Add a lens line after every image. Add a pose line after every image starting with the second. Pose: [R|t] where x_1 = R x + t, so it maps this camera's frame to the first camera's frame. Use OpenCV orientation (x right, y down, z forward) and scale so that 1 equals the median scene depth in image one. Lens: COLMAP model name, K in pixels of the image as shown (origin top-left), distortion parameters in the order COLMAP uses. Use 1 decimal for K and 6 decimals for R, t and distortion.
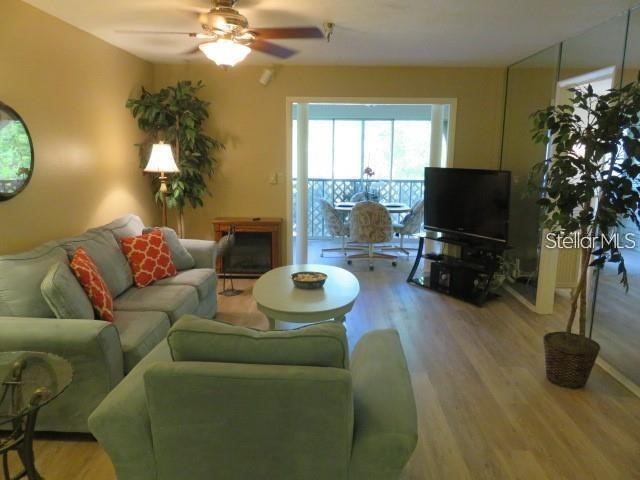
lens RADIAL K [[473.7, 0, 319.4], [0, 473.7, 243.5], [0, 0, 1]] dist [-0.020568, 0.002592]
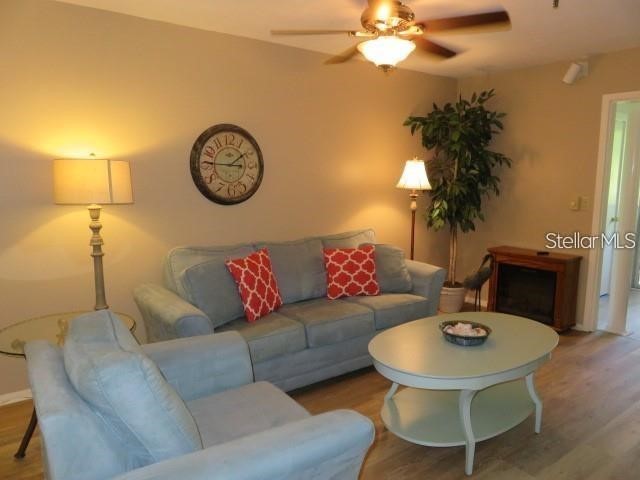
lens RADIAL K [[473.7, 0, 319.9], [0, 473.7, 235.1], [0, 0, 1]] dist [-0.020568, 0.002592]
pose [[0.607824, 0.098349, -0.787957, 0.322793], [-0.151802, 0.988391, 0.006267, -0.036957], [0.779426, 0.115804, 0.615698, 0.275635]]
